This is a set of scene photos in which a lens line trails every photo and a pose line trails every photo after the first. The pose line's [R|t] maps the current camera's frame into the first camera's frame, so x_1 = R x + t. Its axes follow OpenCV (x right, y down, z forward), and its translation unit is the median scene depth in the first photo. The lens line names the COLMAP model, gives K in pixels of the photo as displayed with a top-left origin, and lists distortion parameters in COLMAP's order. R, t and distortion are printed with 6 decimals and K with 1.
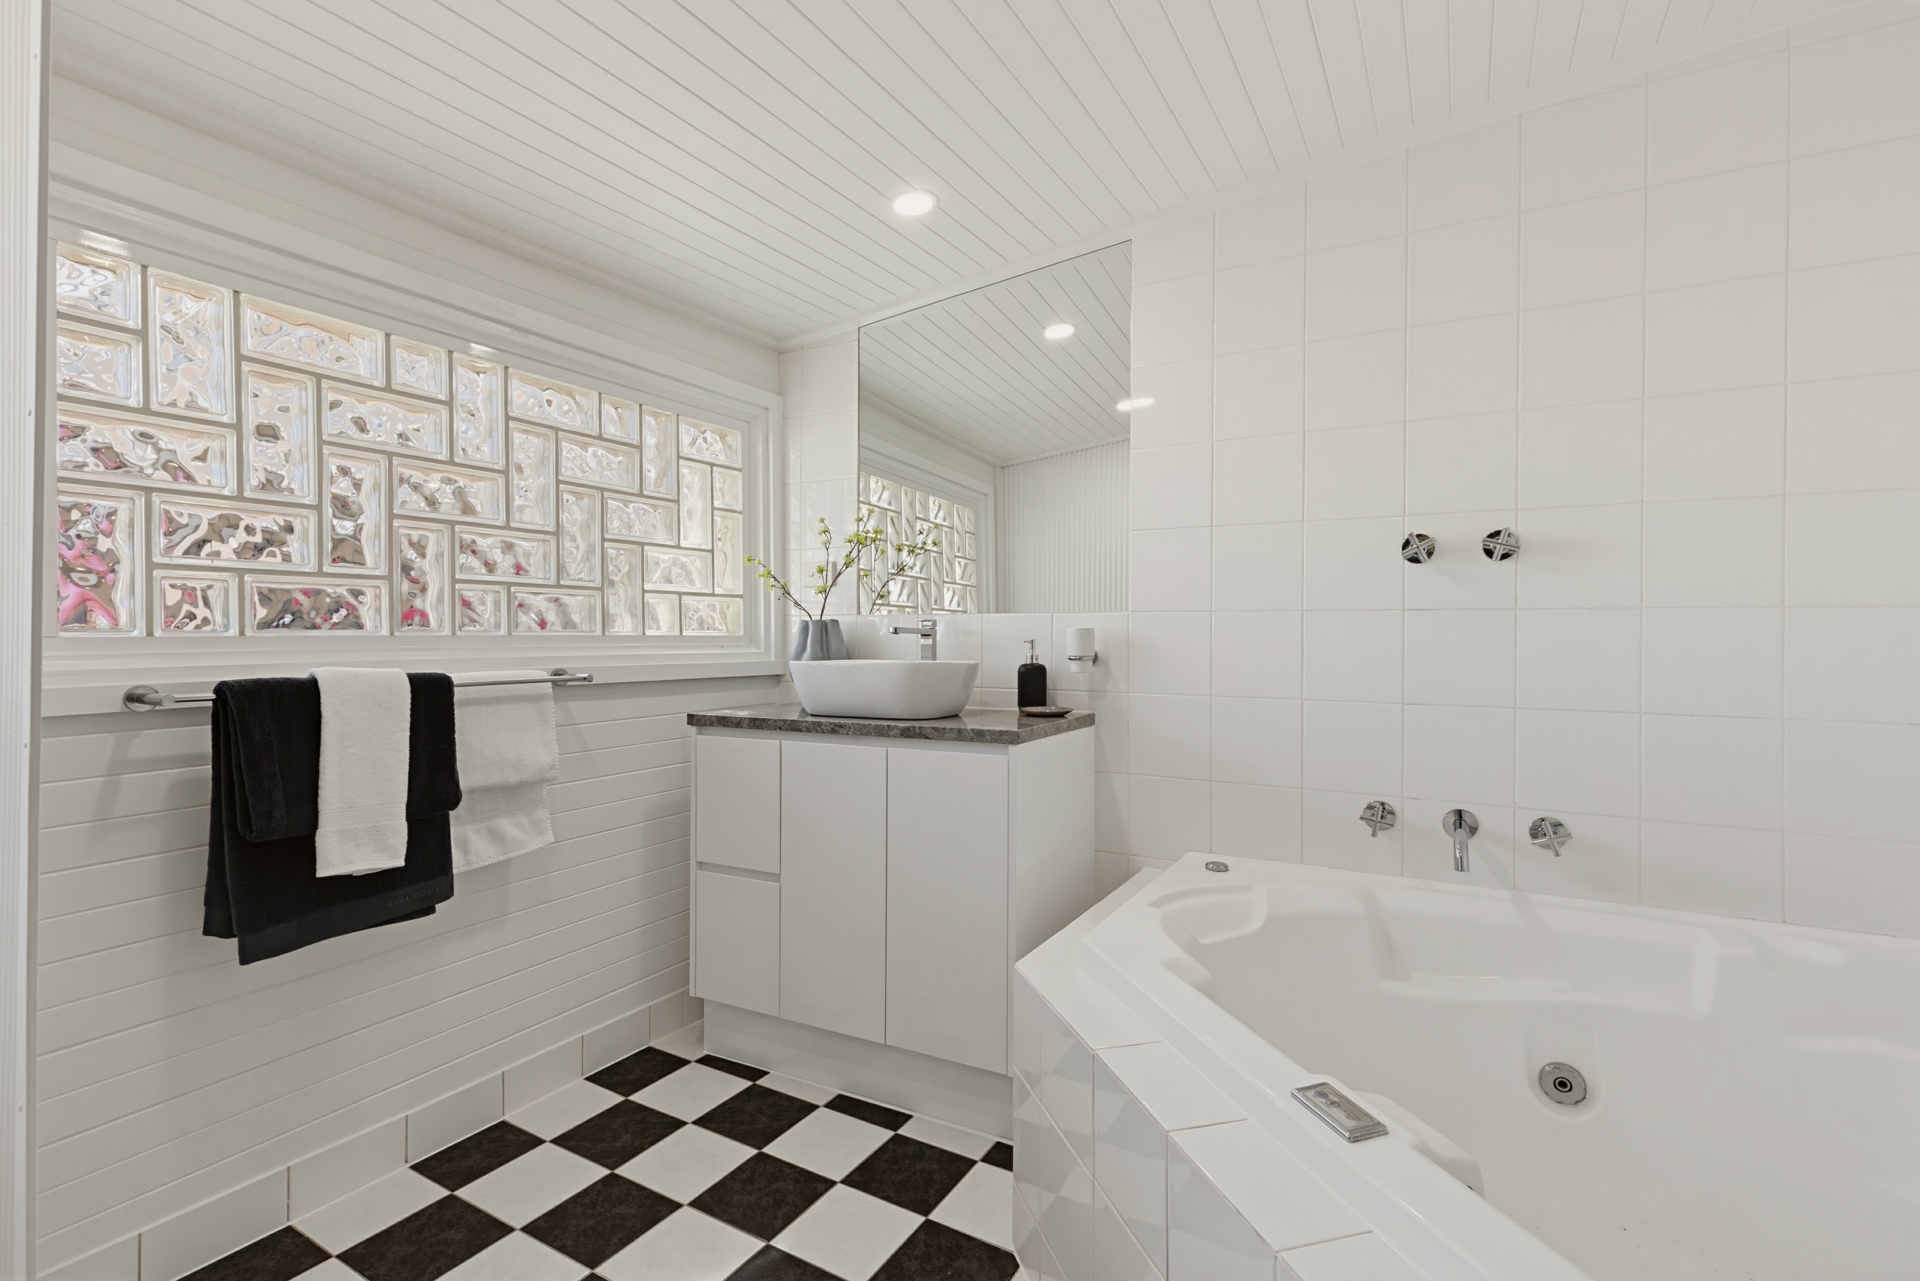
lens RADIAL K [[879.0, 0, 960.0], [0, 879.0, 640.5], [0, 0, 1]] dist [-0.003457, 0.000010]
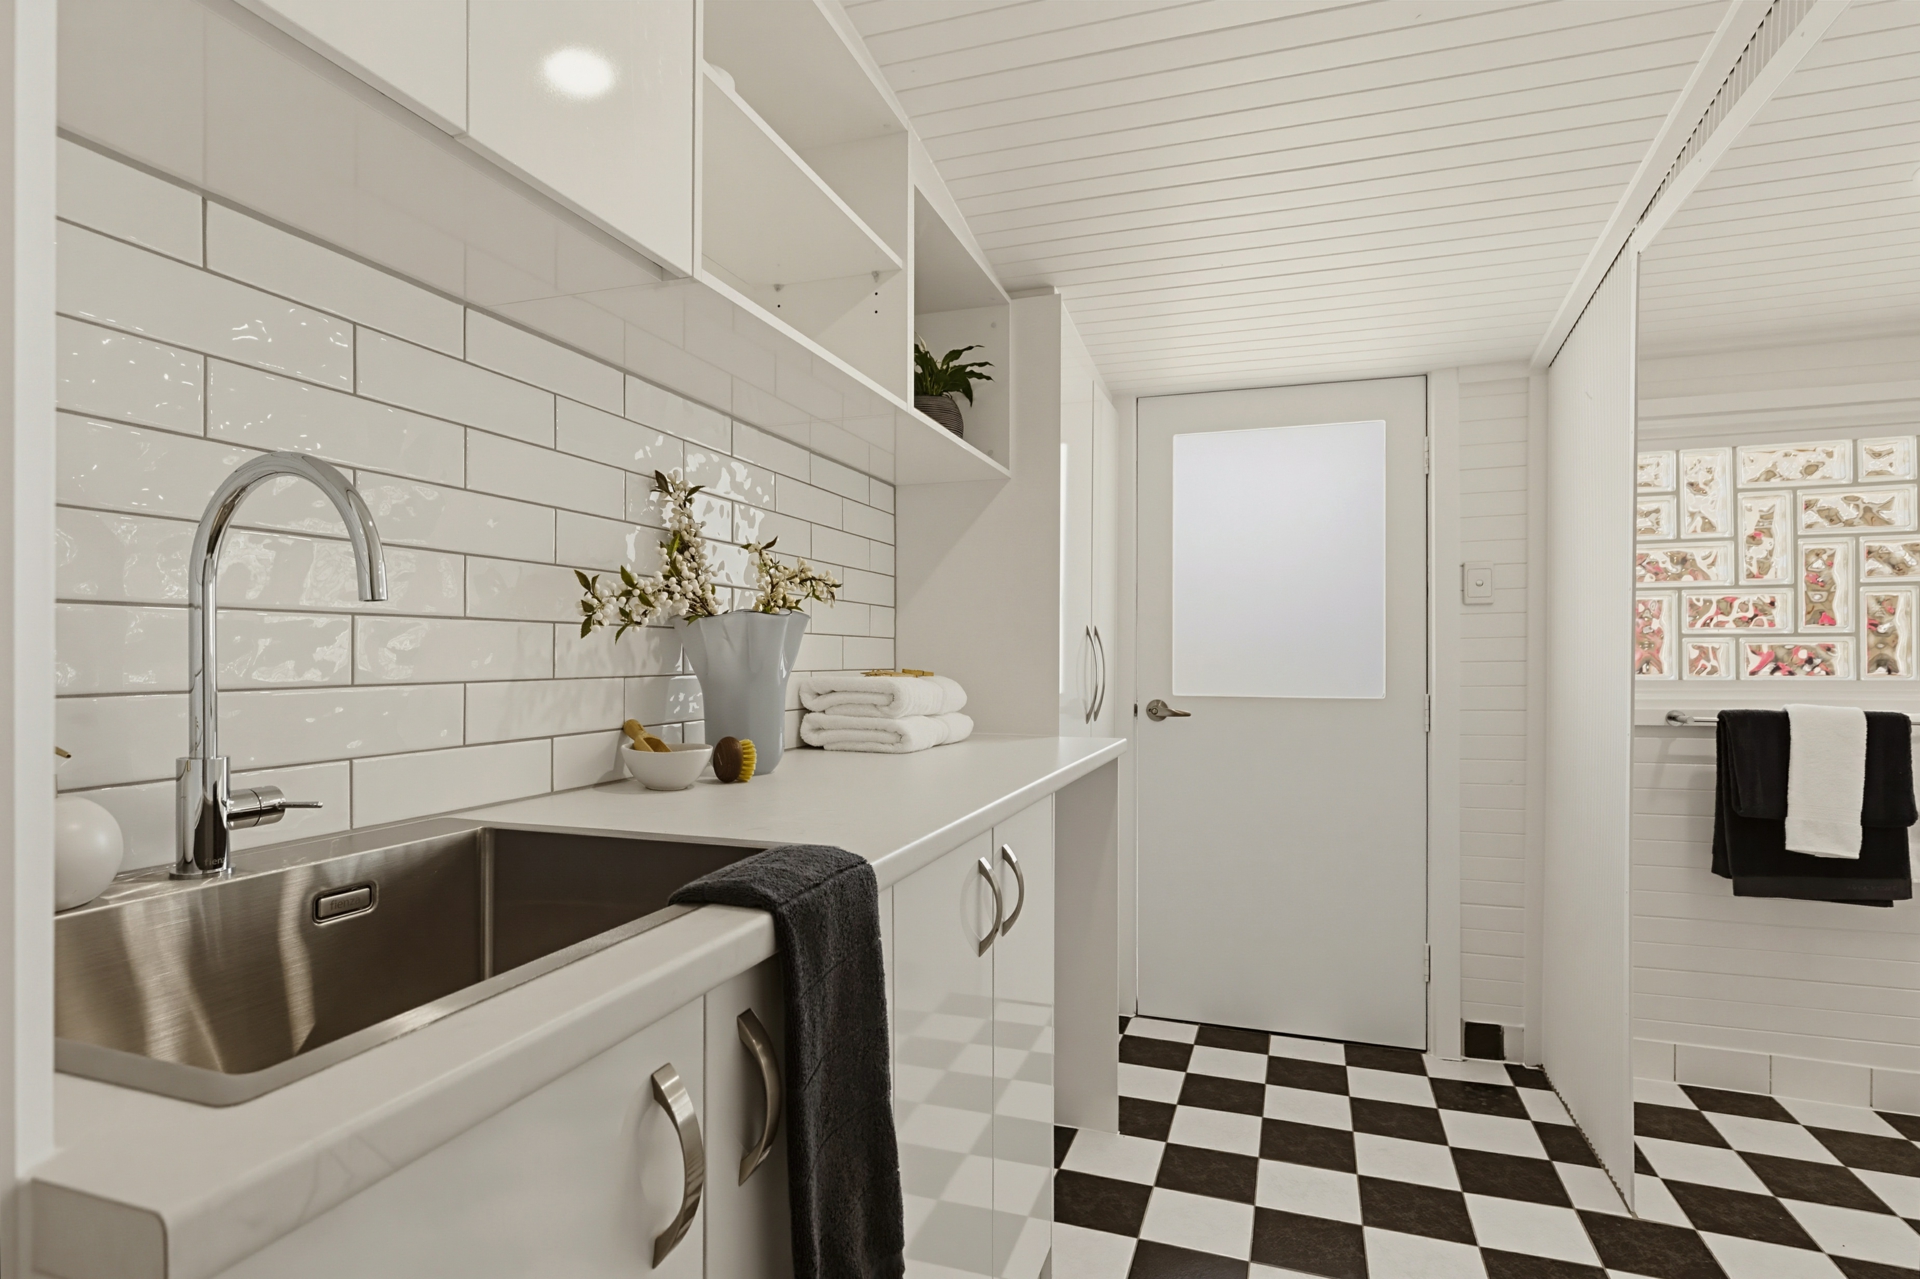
lens RADIAL K [[1003.8, 0, 953.9], [0, 1003.8, 650.3], [0, 0, 1]] dist [0.005377, 0.001606]
pose [[0.194171, -0.003113, -0.980963, 0.591531], [-0.003175, 0.999988, -0.003802, -0.044893], [0.980963, 0.003853, 0.194159, -0.626359]]
